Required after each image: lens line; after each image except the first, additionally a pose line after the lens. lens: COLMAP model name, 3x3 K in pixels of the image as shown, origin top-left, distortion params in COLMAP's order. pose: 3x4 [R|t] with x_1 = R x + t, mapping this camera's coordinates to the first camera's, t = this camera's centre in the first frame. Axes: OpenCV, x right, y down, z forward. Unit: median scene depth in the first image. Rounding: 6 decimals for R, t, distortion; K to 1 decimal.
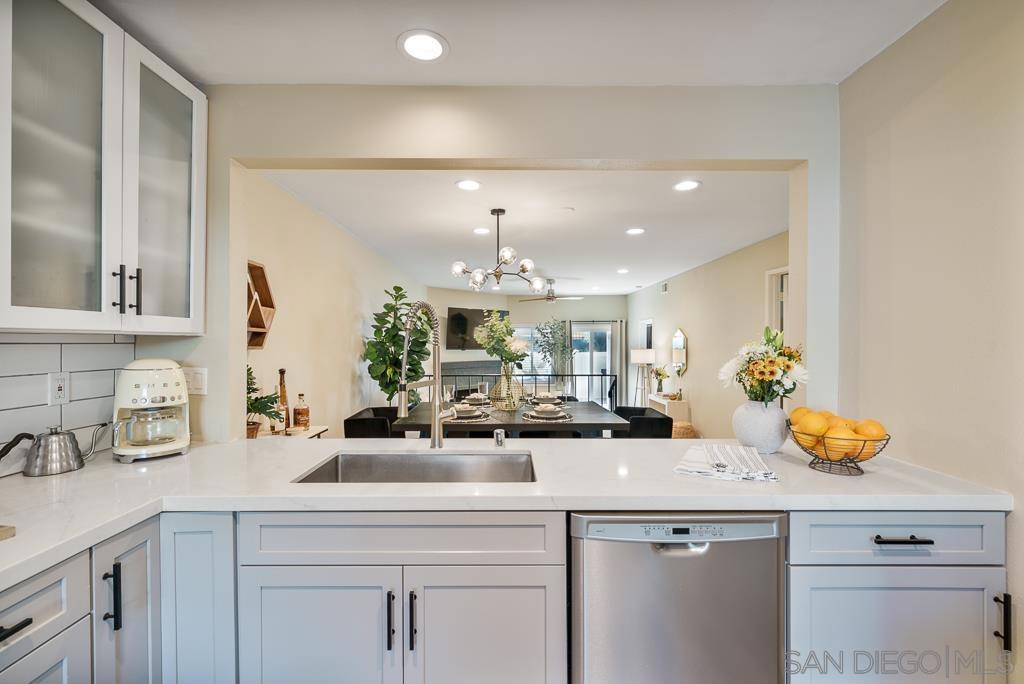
lens RADIAL K [[444.5, 0, 512.0], [0, 444.5, 342.0], [0, 0, 1]] dist [0.000123, -0.000088]
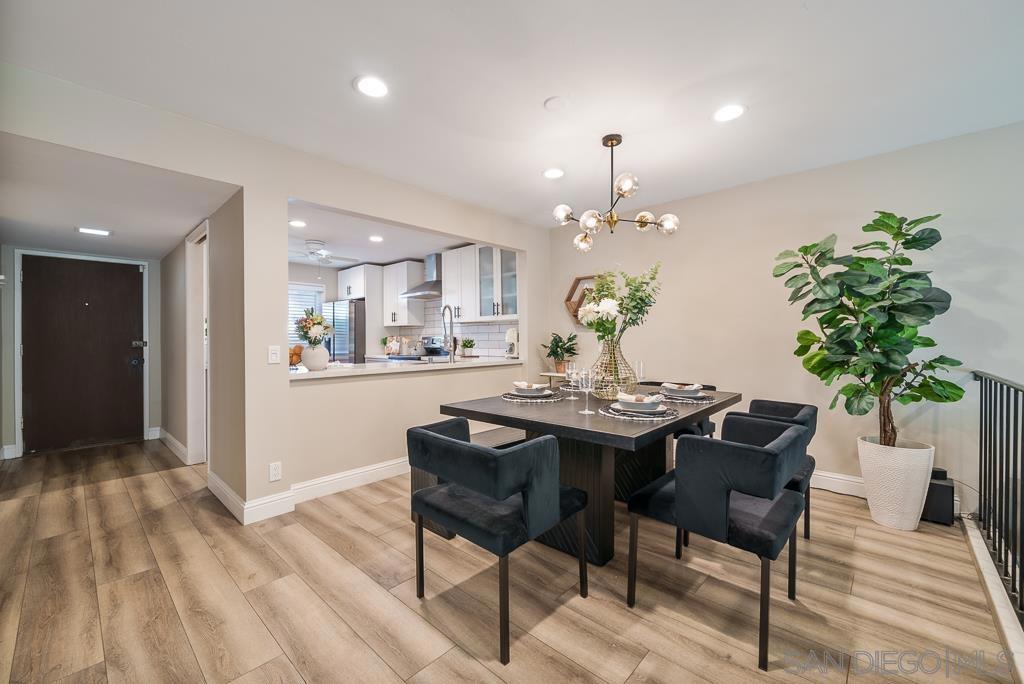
lens RADIAL K [[413.8, 0, 512.0], [0, 413.8, 342.0], [0, 0, 1]] dist [-0.001097, -0.000016]
pose [[-0.684189, 0.008894, -0.729251, 1.089438], [0.004300, 0.999957, 0.008162, 0.091419], [0.729292, 0.002449, -0.684198, 2.422455]]
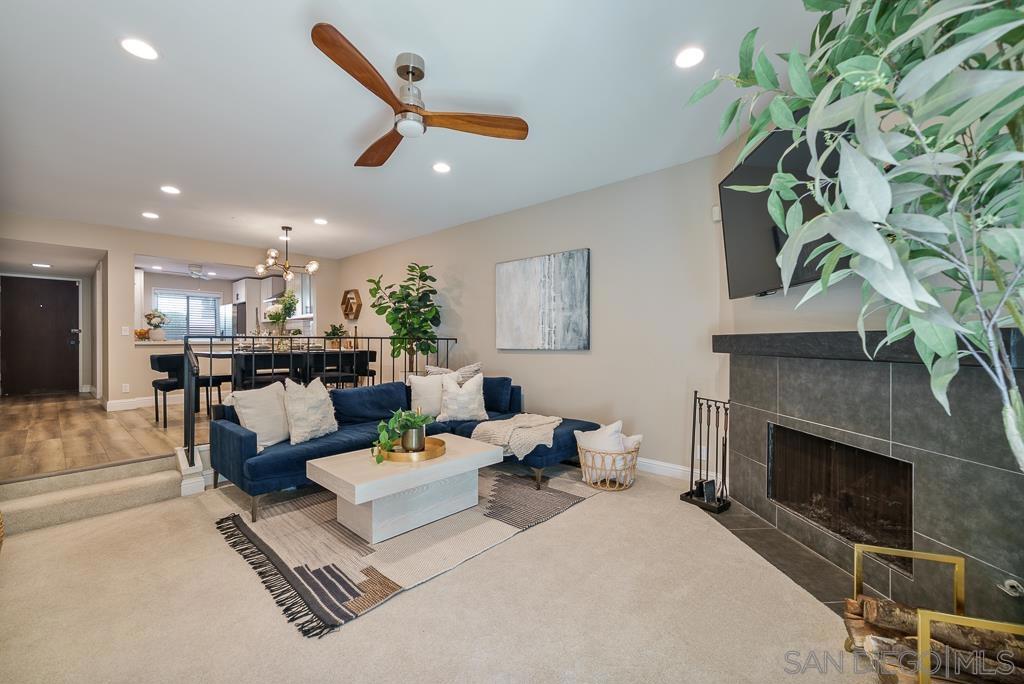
lens RADIAL K [[413.8, 0, 512.0], [0, 413.8, 342.0], [0, 0, 1]] dist [-0.001097, -0.000016]
pose [[-0.669830, 0.002827, -0.742509, 0.959275], [0.003581, 0.999993, 0.000577, 0.219331], [0.742506, -0.002272, -0.669836, 4.650322]]
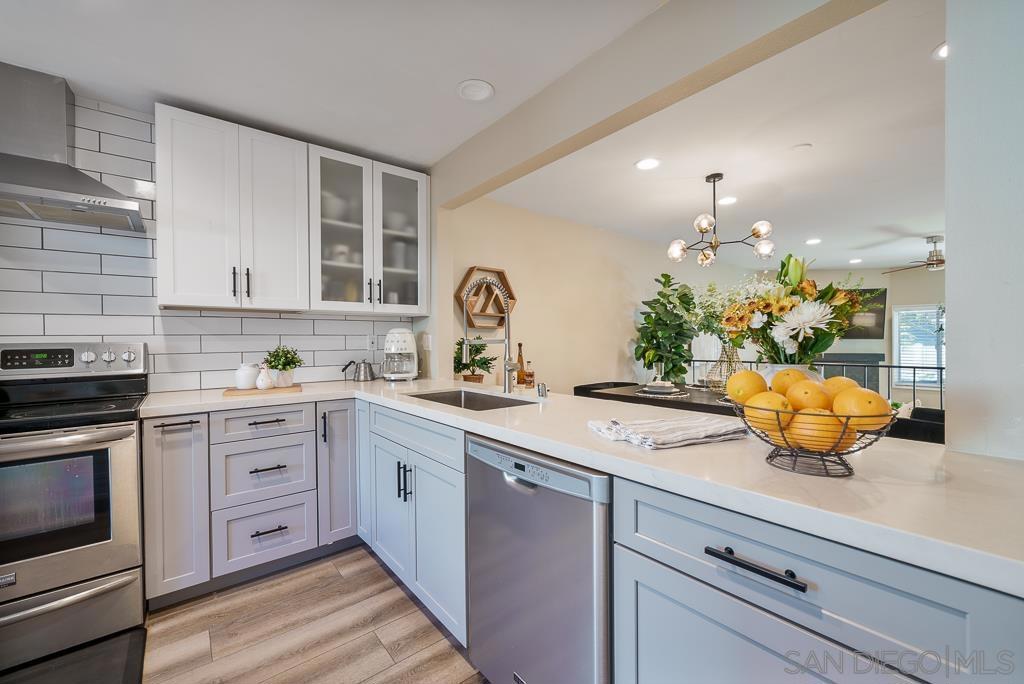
lens RADIAL K [[414.2, 0, 506.4], [0, 414.2, 344.1], [0, 0, 1]] dist [-0.001162, -0.000142]
pose [[0.622282, 0.001717, -0.782791, 0.661419], [0.006230, 0.999955, 0.007146, 0.076986], [0.782768, -0.009324, 0.622243, 0.220089]]
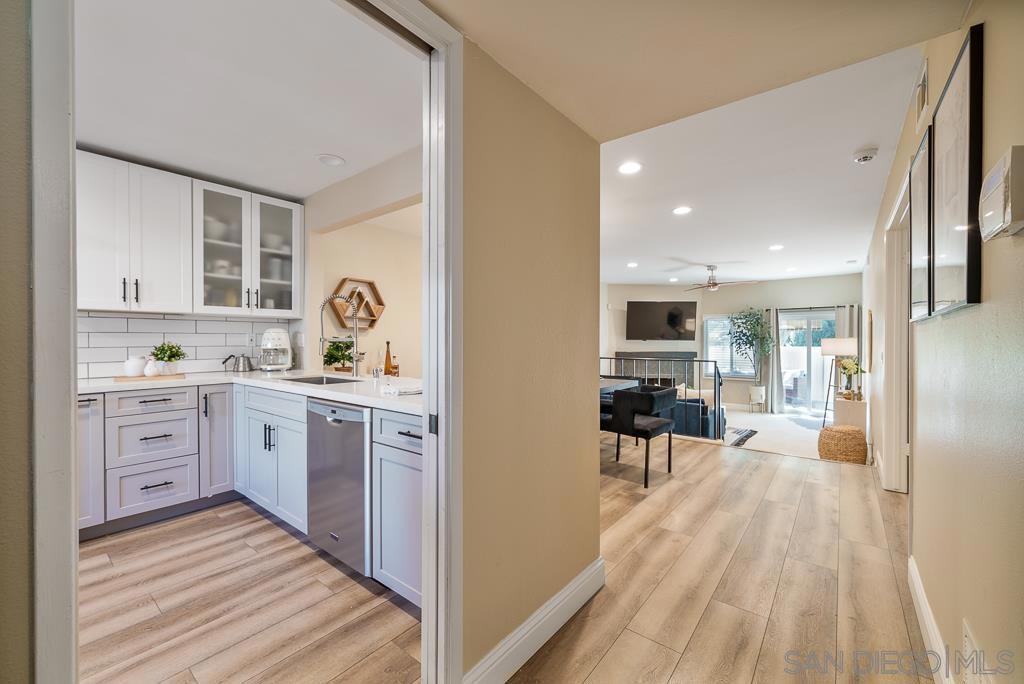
lens RADIAL K [[416.9, 0, 508.7], [0, 416.9, 343.1], [0, 0, 1]] dist [-0.000070, -0.000013]
pose [[0.774827, 0.005025, -0.632153, 1.181141], [-0.001103, 0.999978, 0.006597, 0.079727], [0.632172, -0.004414, 0.774815, 0.081313]]
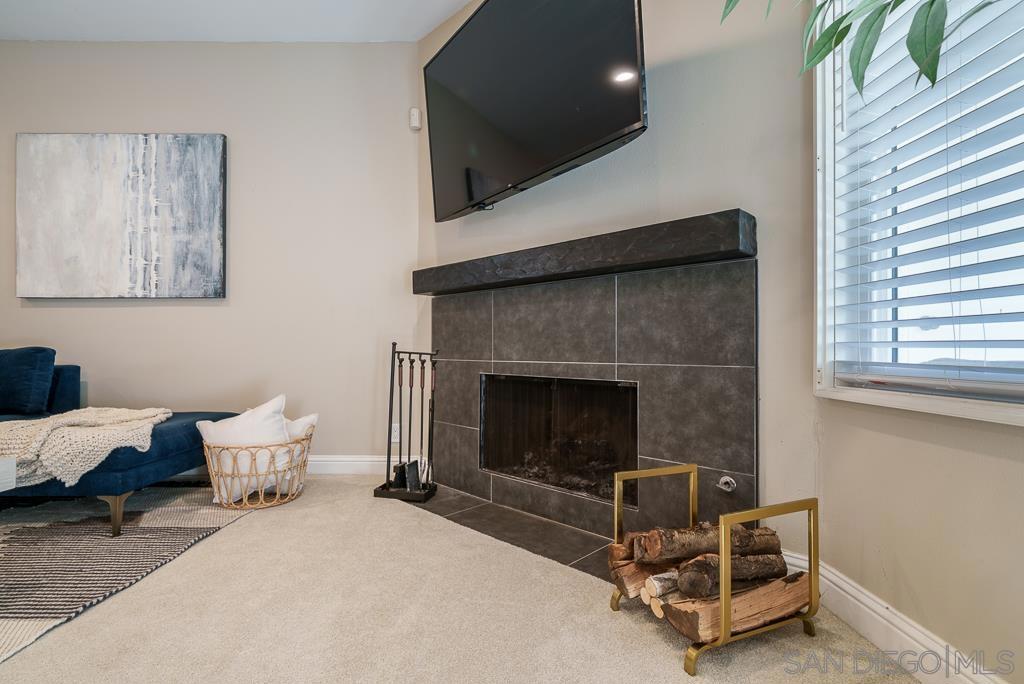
lens RADIAL K [[485.1, 0, 508.8], [0, 485.1, 346.5], [0, 0, 1]] dist [-0.001627, 0.000848]
pose [[-0.003714, -0.005029, -0.999980, 0.679299], [0.001934, 0.999985, -0.005036, 0.416393], [0.999991, -0.001953, -0.003704, 4.447591]]
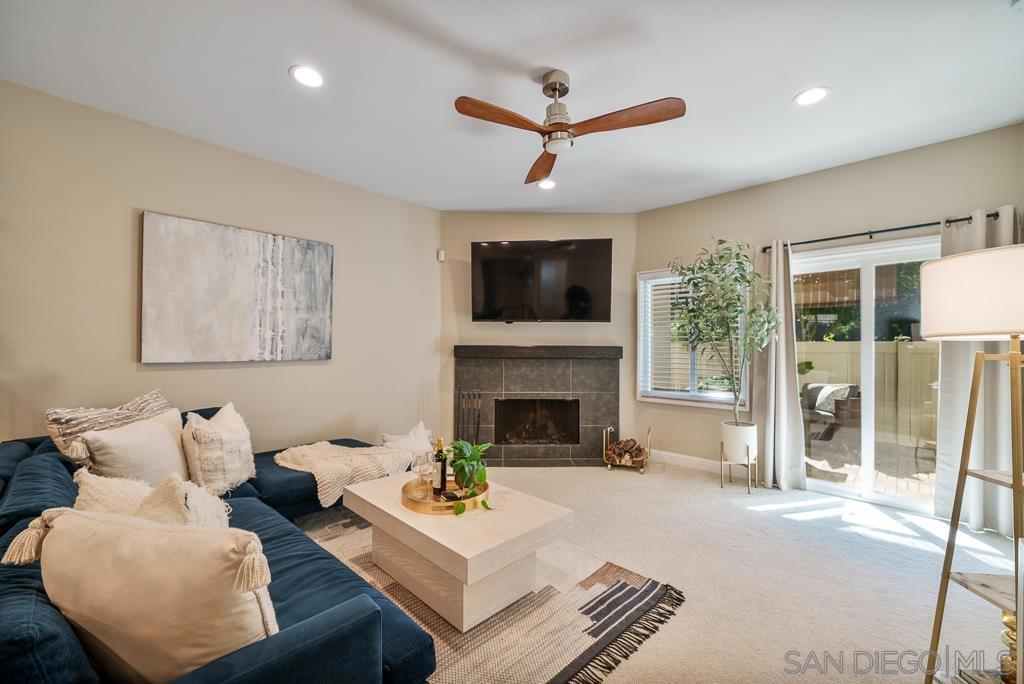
lens RADIAL K [[416.9, 0, 508.7], [0, 416.9, 343.1], [0, 0, 1]] dist [-0.000070, -0.000013]
pose [[0.716627, -0.000385, -0.697457, 1.019232], [-0.004305, 0.999978, -0.004975, 0.195917], [0.697444, 0.006568, 0.716609, 2.829089]]
